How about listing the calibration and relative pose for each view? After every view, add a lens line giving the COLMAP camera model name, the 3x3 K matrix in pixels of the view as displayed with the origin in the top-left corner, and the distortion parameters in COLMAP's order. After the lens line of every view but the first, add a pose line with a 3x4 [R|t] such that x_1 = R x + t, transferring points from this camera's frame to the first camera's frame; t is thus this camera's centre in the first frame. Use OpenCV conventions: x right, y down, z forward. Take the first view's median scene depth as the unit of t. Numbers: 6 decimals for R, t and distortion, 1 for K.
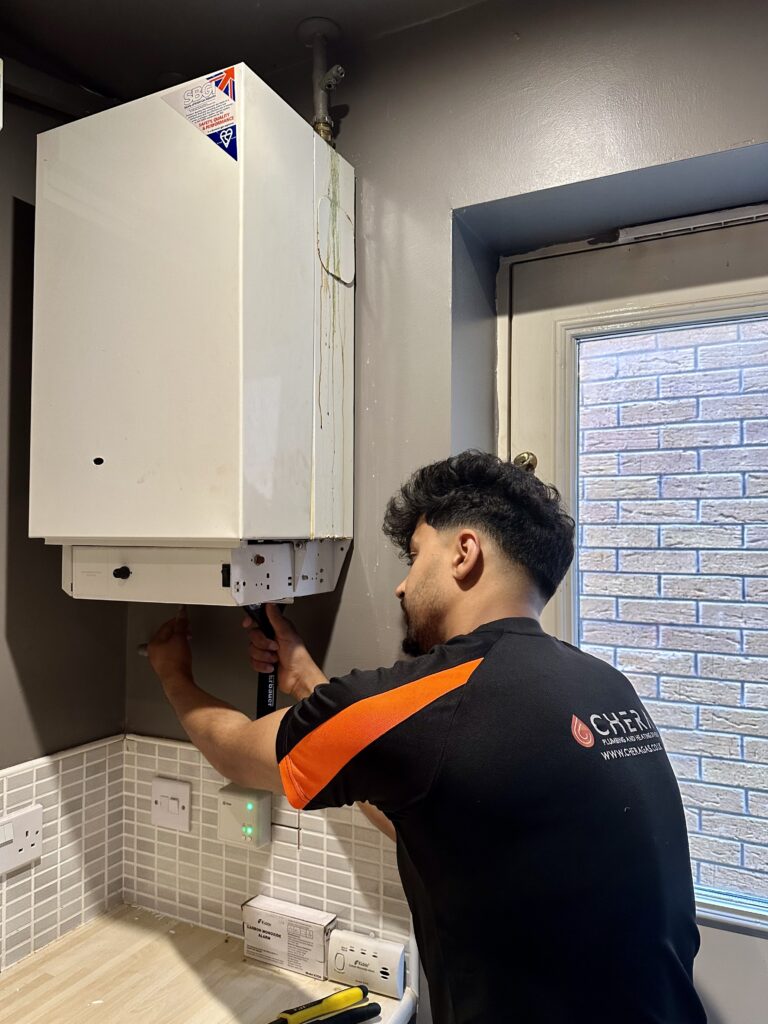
lens RADIAL K [[743.2, 0, 384.0], [0, 743.2, 512.0], [0, 0, 1]] dist [0.053089, -0.078220]
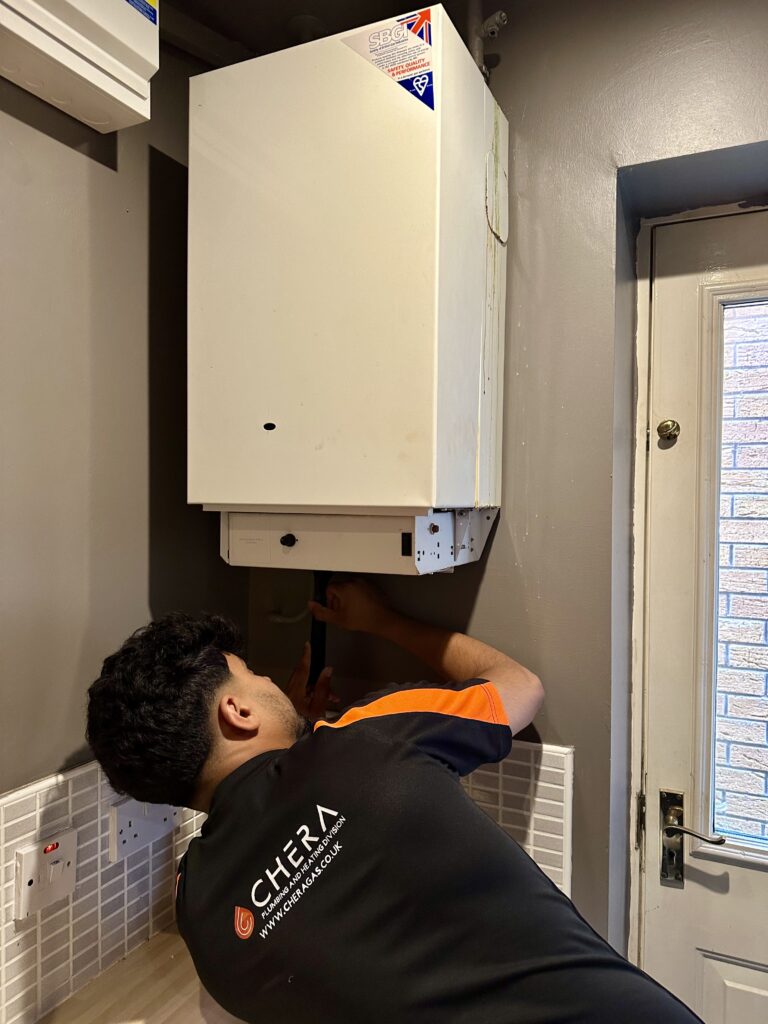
lens RADIAL K [[743.9, 0, 384.0], [0, 743.9, 512.0], [0, 0, 1]] dist [0.009398, -0.009139]
pose [[0.999596, 0.009511, 0.026769, -0.229453], [-0.010752, 0.998855, 0.046609, -0.001612], [-0.026295, -0.046878, 0.998554, 0.026309]]
